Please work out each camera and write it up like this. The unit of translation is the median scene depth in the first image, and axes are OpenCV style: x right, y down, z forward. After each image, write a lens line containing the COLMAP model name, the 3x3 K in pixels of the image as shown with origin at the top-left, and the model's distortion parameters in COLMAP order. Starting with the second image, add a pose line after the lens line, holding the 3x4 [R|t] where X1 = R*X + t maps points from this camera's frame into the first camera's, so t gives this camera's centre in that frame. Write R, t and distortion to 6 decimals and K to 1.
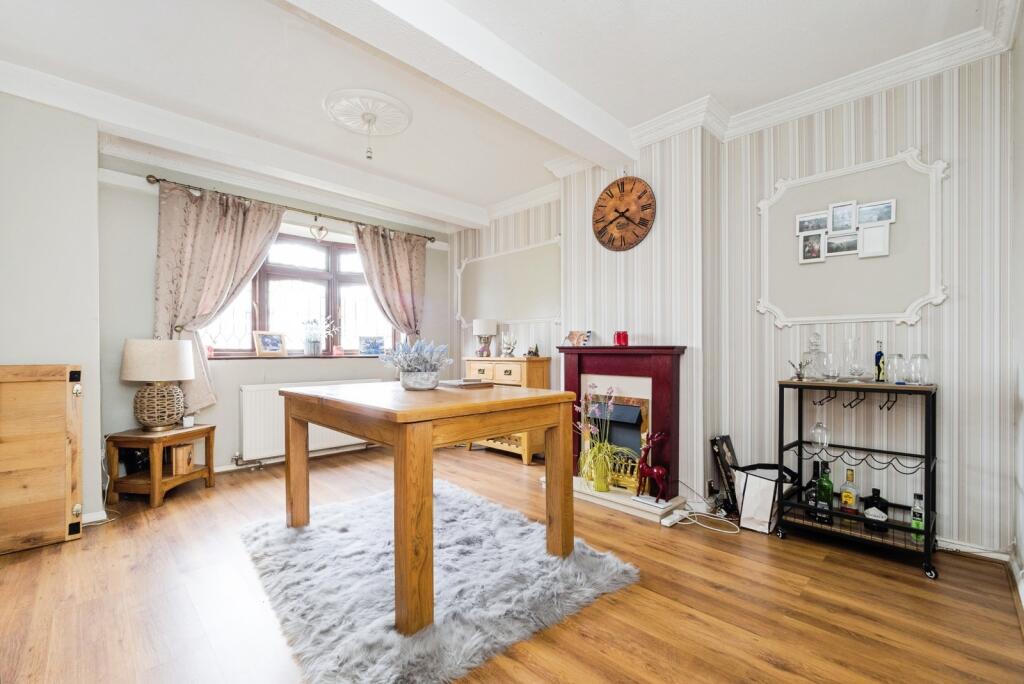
lens RADIAL K [[433.6, 0, 513.2], [0, 433.6, 350.9], [0, 0, 1]] dist [-0.008554, -0.000581]
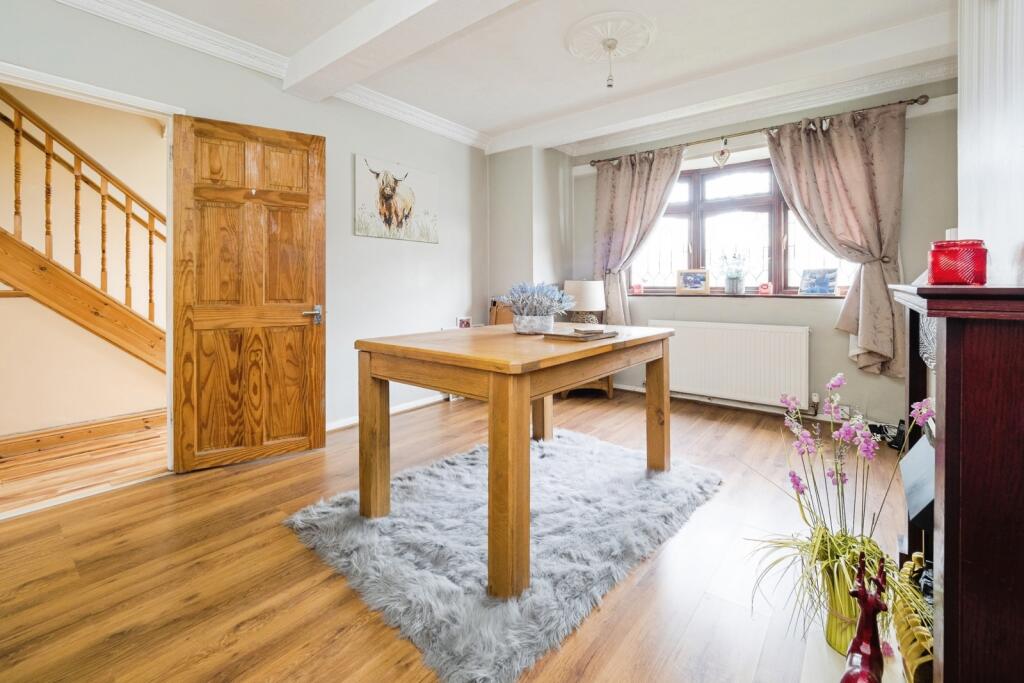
lens RADIAL K [[433.6, 0, 513.7], [0, 433.6, 284.8], [0, 0, 1]] dist [-0.008554, -0.000581]
pose [[0.130370, -0.002021, -0.991463, 0.415520], [0.002779, 0.999995, -0.001673, -0.008924], [0.991462, -0.002537, 0.130375, 0.484166]]
